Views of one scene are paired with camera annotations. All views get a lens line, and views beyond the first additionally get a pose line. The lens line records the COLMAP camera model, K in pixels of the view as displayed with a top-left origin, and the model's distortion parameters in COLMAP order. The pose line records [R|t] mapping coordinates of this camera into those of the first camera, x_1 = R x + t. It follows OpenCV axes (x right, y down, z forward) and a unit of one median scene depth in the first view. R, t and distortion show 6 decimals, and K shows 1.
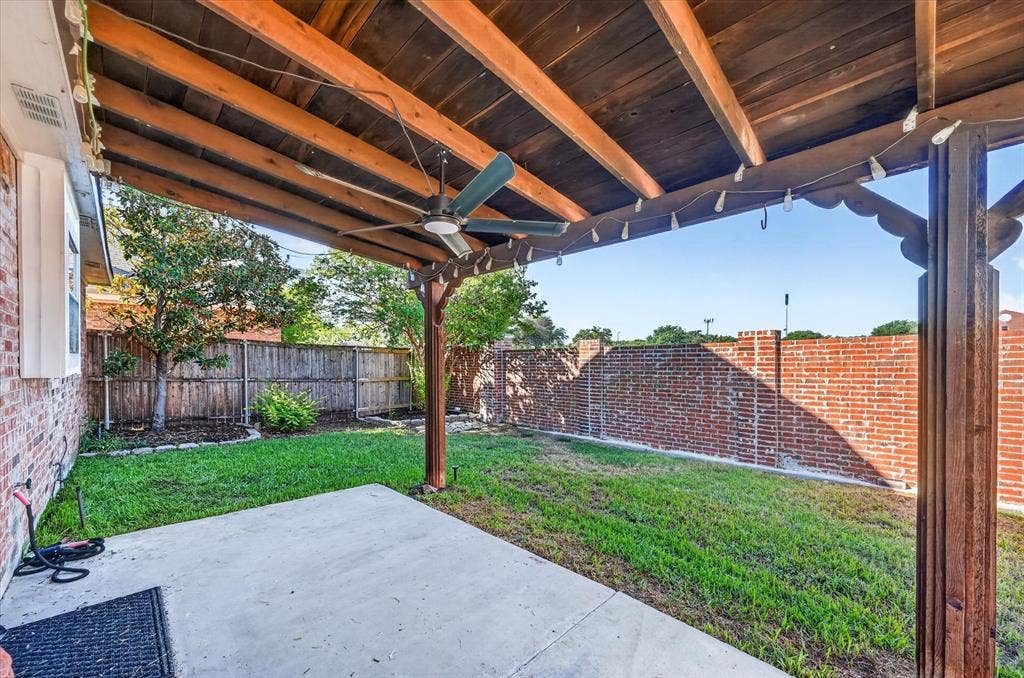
lens RADIAL K [[403.7, 0, 512.4], [0, 403.7, 364.8], [0, 0, 1]] dist [0.000393, -0.000018]
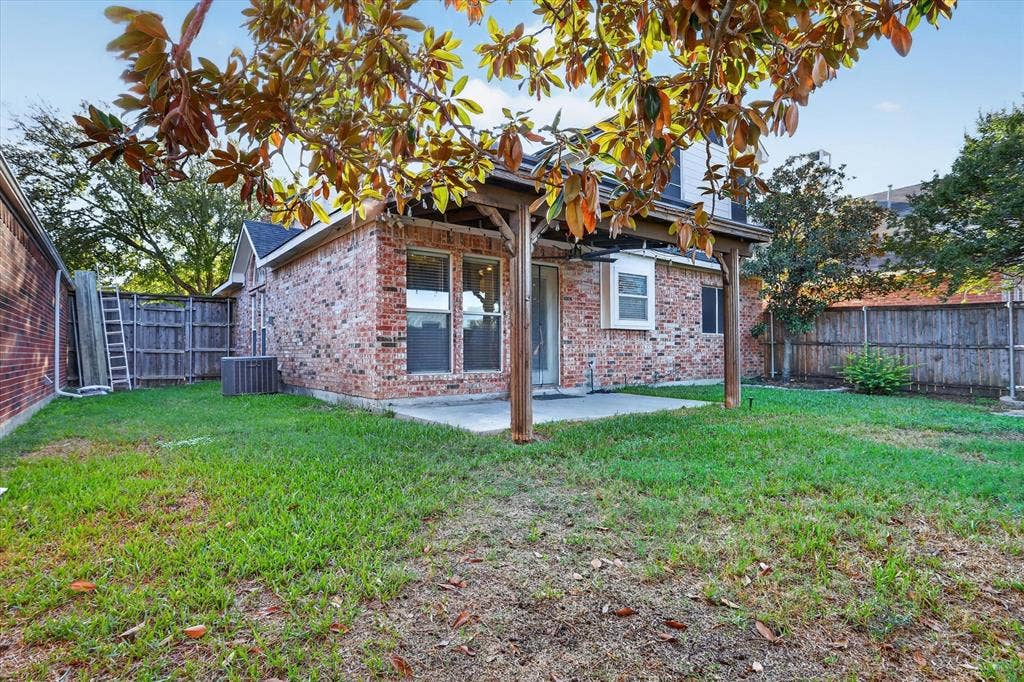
lens RADIAL K [[516.6, 0, 515.7], [0, 516.6, 346.0], [0, 0, 1]] dist [-0.012718, 0.003053]
pose [[-0.104978, -0.009877, -0.994425, 0.903511], [-0.005230, 0.999942, -0.009380, 0.069806], [0.994461, 0.004216, -0.105024, 0.280975]]
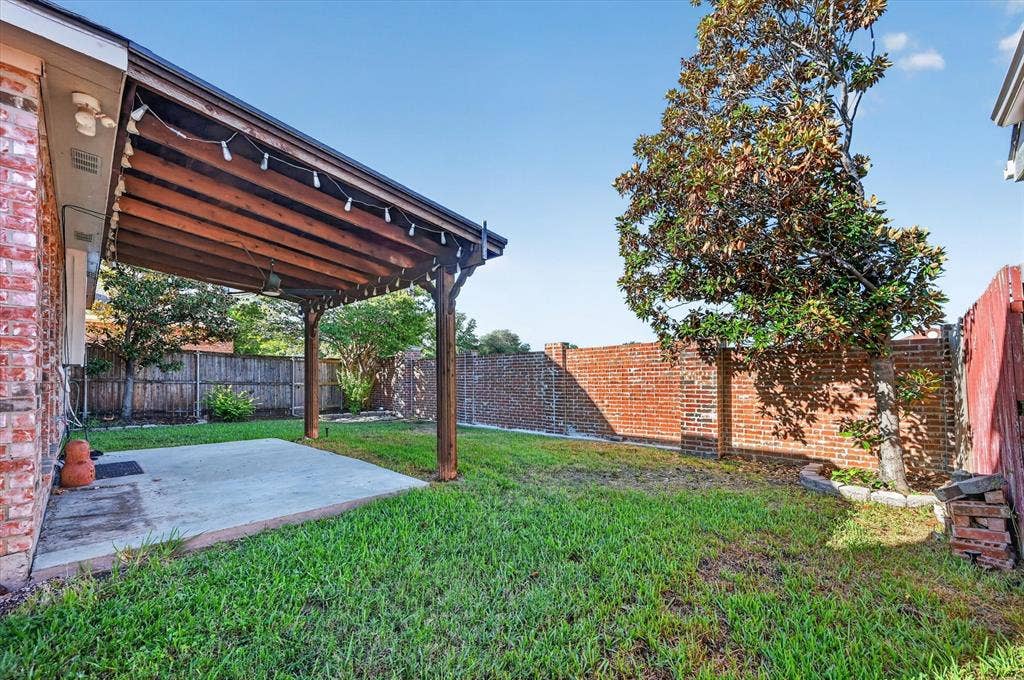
lens RADIAL K [[402.2, 0, 508.8], [0, 402.2, 367.4], [0, 0, 1]] dist [0.002703, -0.000272]
pose [[0.998689, -0.002762, 0.051107, 0.300547], [0.004479, 0.999428, -0.033517, 0.044566], [-0.050986, 0.033702, 0.998131, -0.378169]]
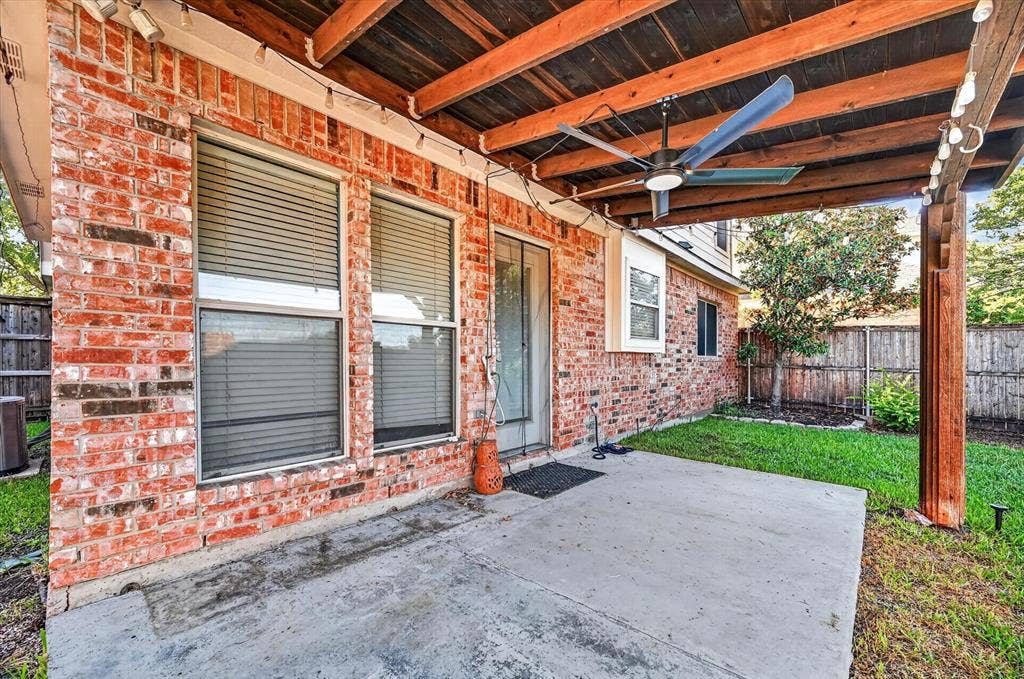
lens RADIAL K [[402.2, 0, 526.8], [0, 402.2, 367.6], [0, 0, 1]] dist [0.002703, -0.000272]
pose [[0.085721, 0.014873, -0.996208, 0.229103], [-0.006871, 0.999874, 0.014337, 0.030249], [0.996296, 0.005616, 0.085812, 0.168627]]
